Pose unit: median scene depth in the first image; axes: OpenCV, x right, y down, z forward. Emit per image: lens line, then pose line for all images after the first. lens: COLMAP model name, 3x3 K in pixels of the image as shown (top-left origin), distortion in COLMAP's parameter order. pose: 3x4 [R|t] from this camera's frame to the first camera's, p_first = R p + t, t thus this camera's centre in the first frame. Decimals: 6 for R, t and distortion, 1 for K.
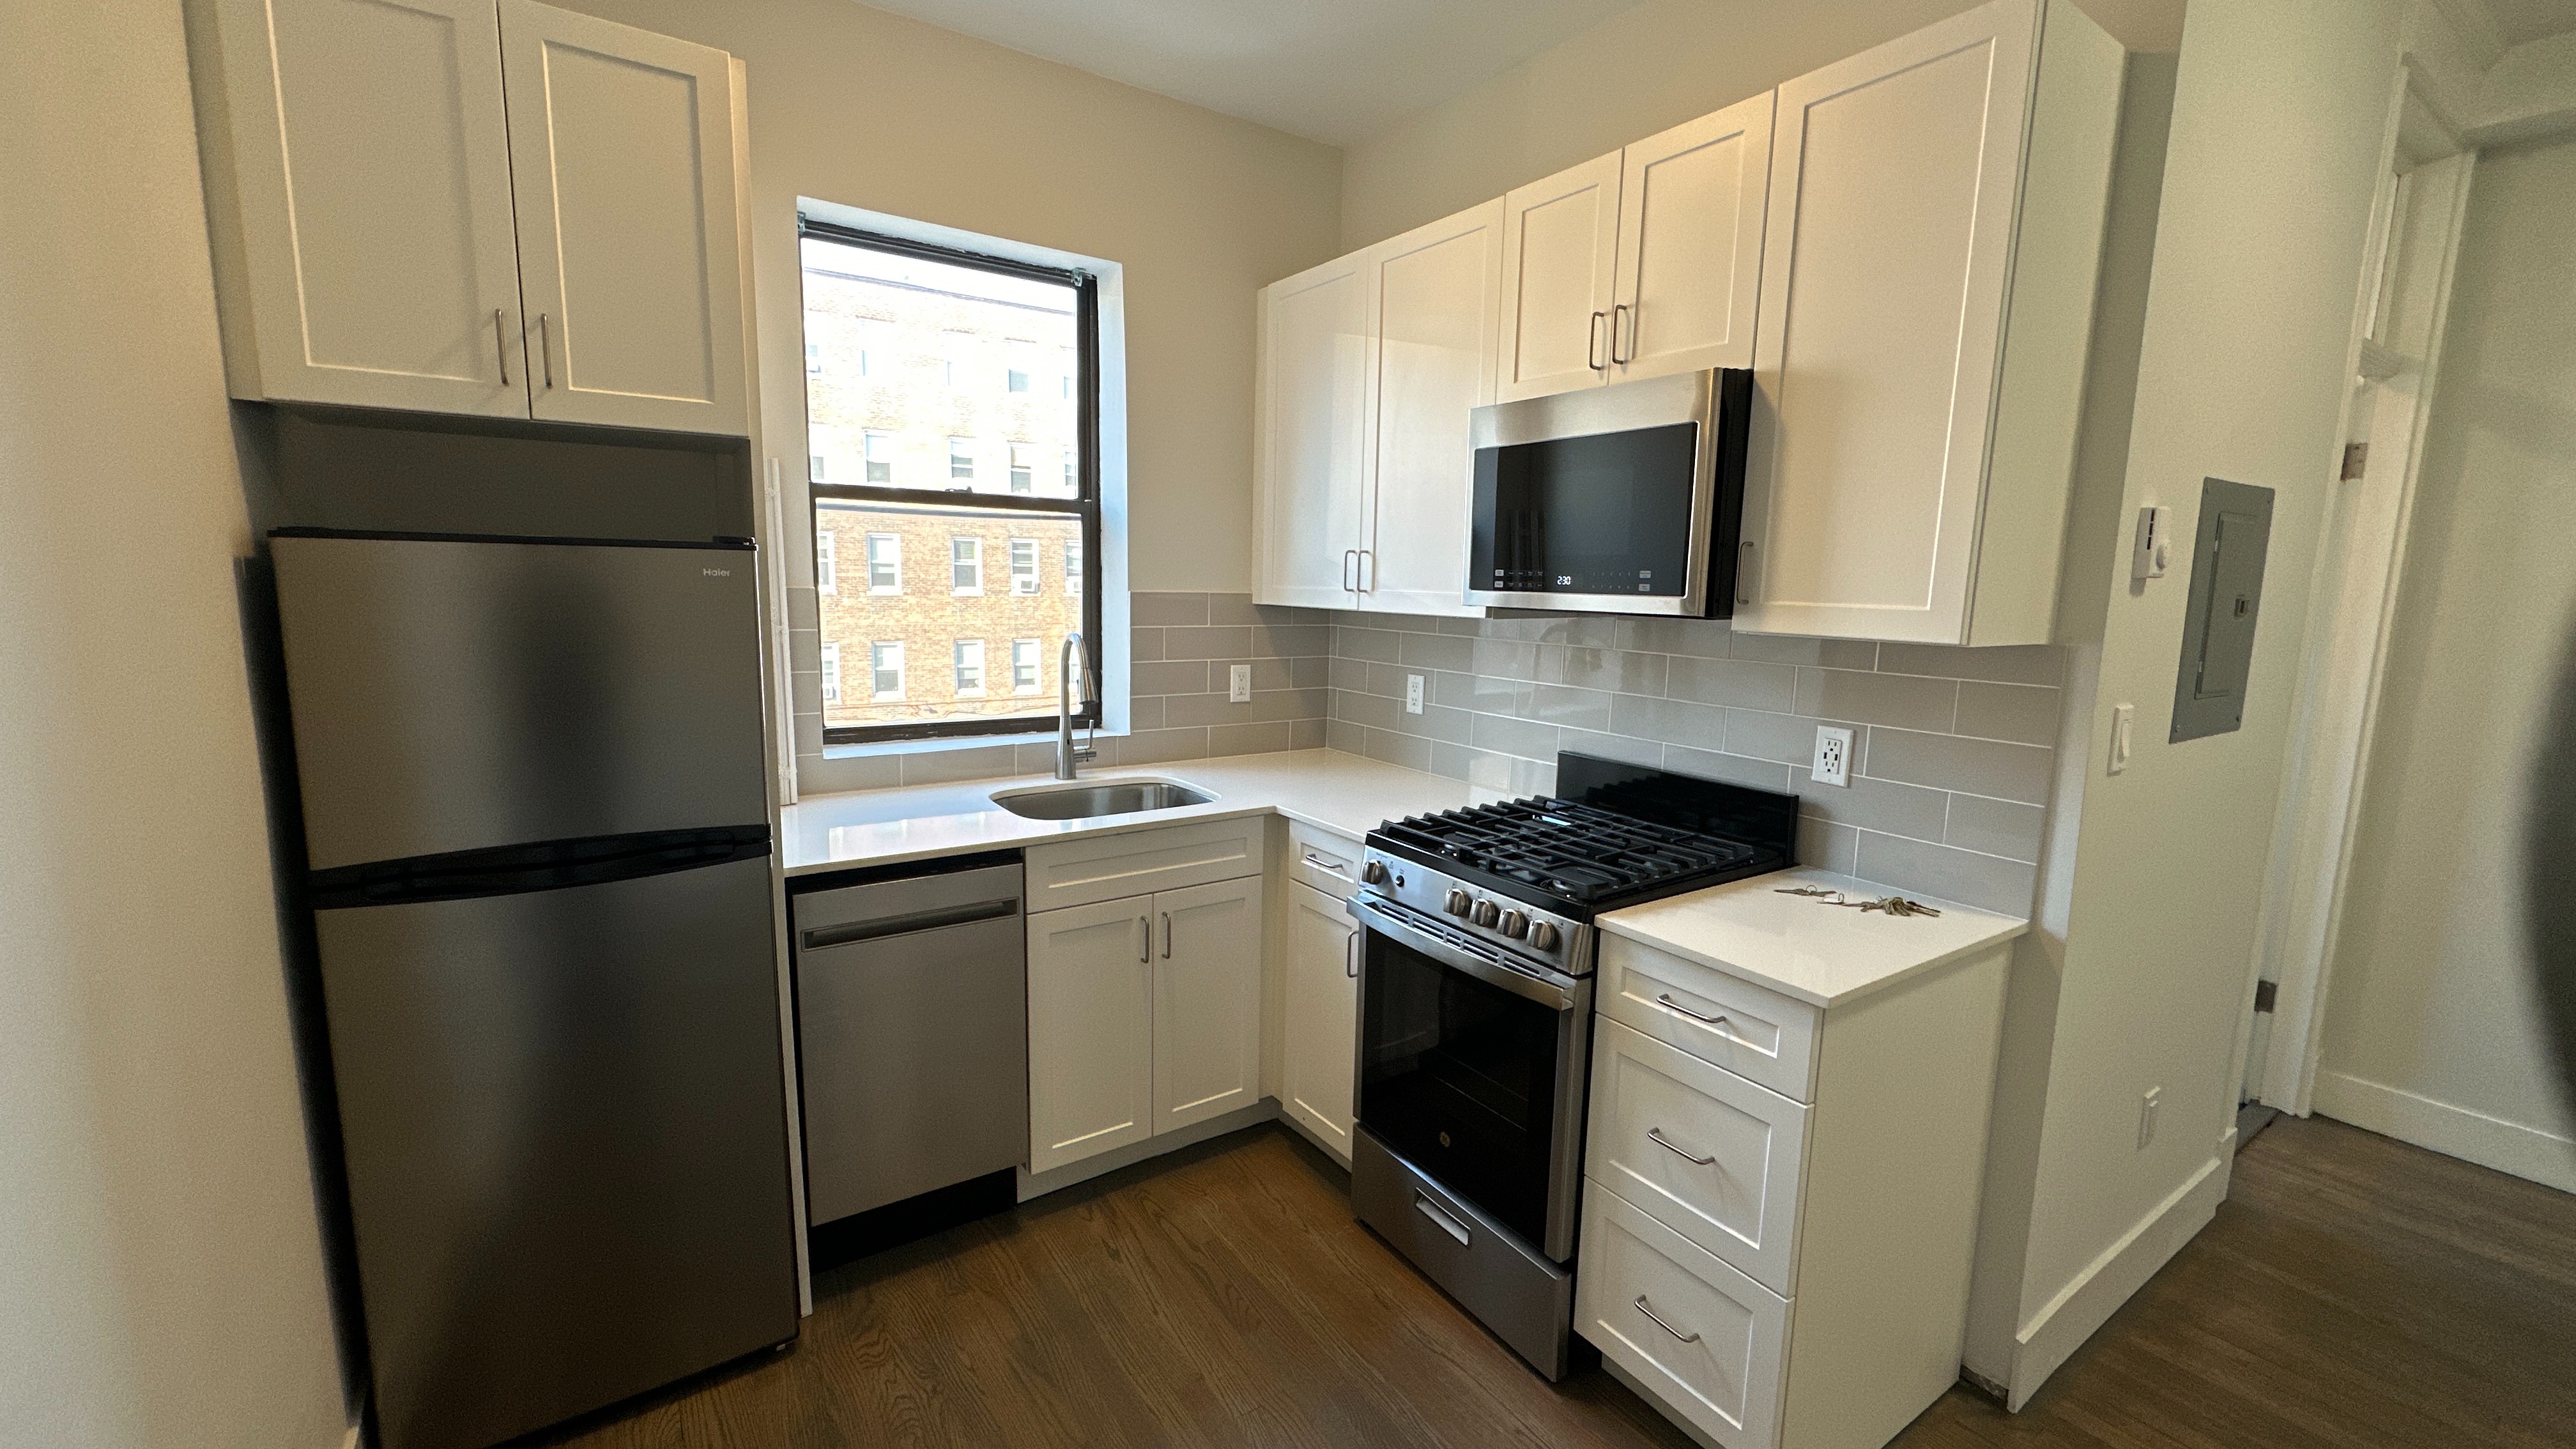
lens RADIAL K [[1023.3, 0, 1286.2], [0, 1023.3, 726.8], [0, 0, 1]] dist [-0.001016, -0.000296]
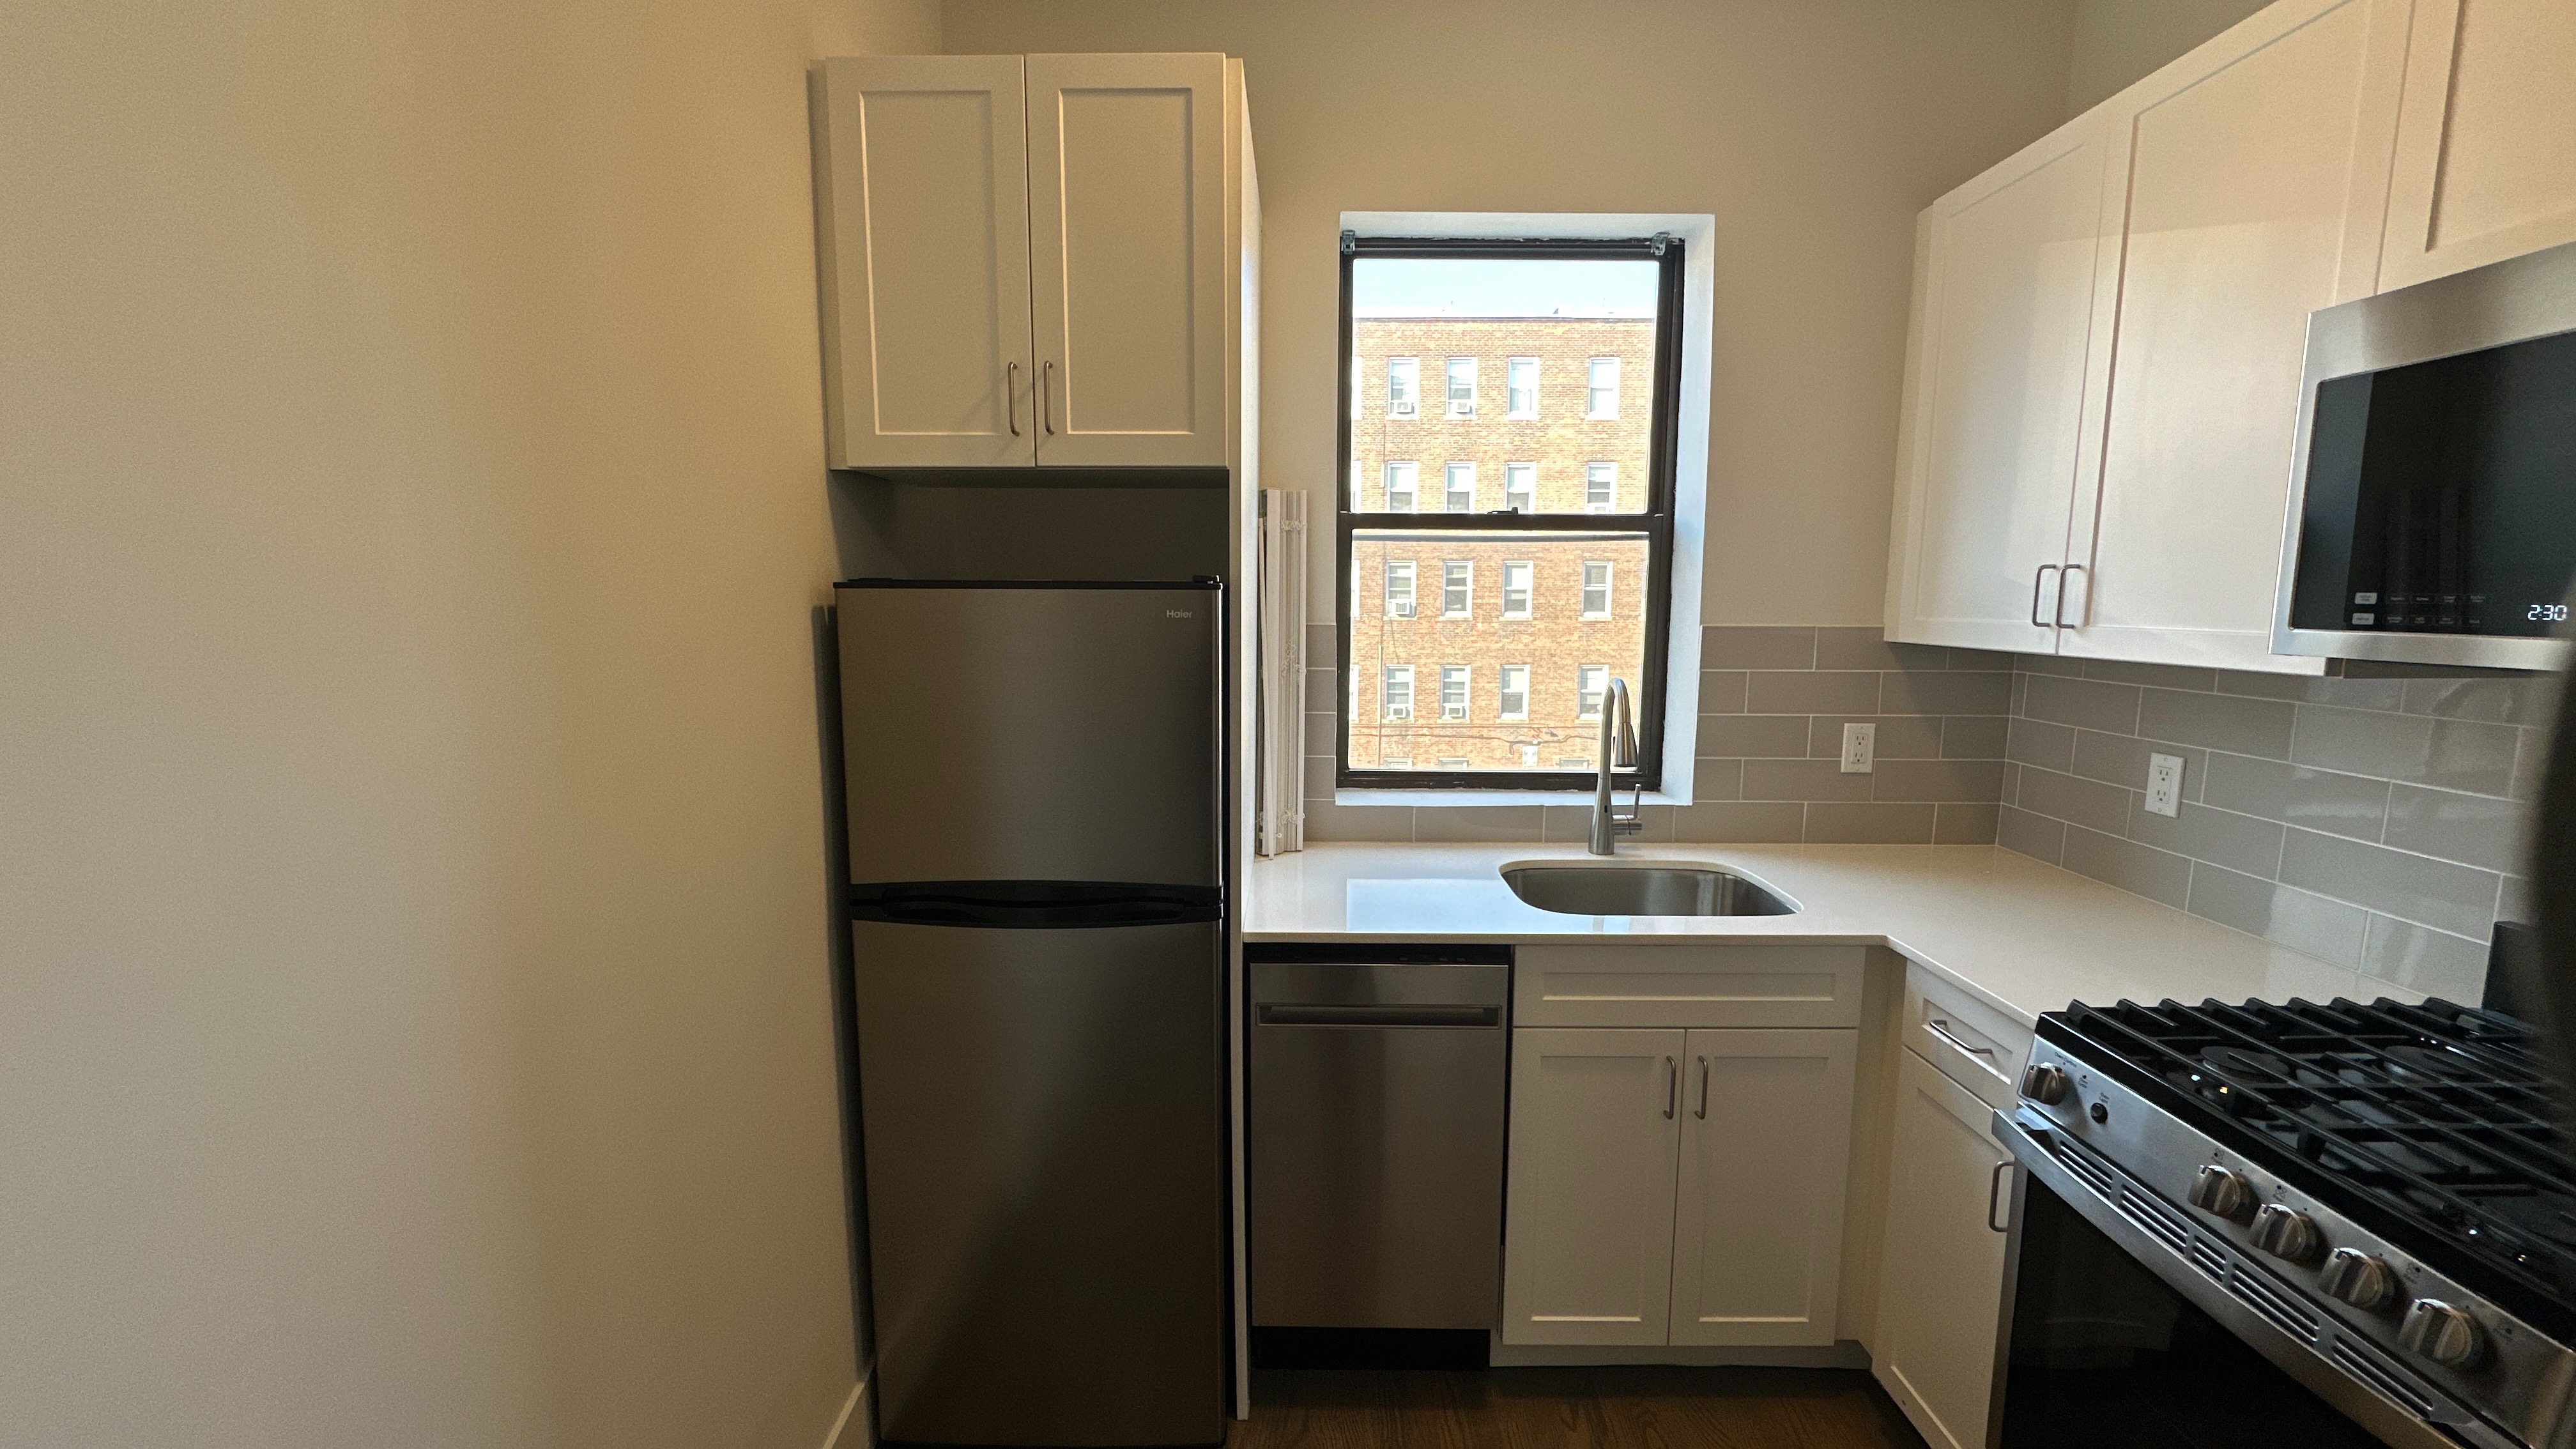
lens RADIAL K [[1023.3, 0, 1286.1], [0, 1023.3, 725.2], [0, 0, 1]] dist [-0.001016, -0.000296]
pose [[0.826258, 0.053957, -0.560701, 0.039870], [-0.067811, 0.997691, -0.003917, -0.040286], [0.559195, 0.041258, 0.828009, 0.219960]]
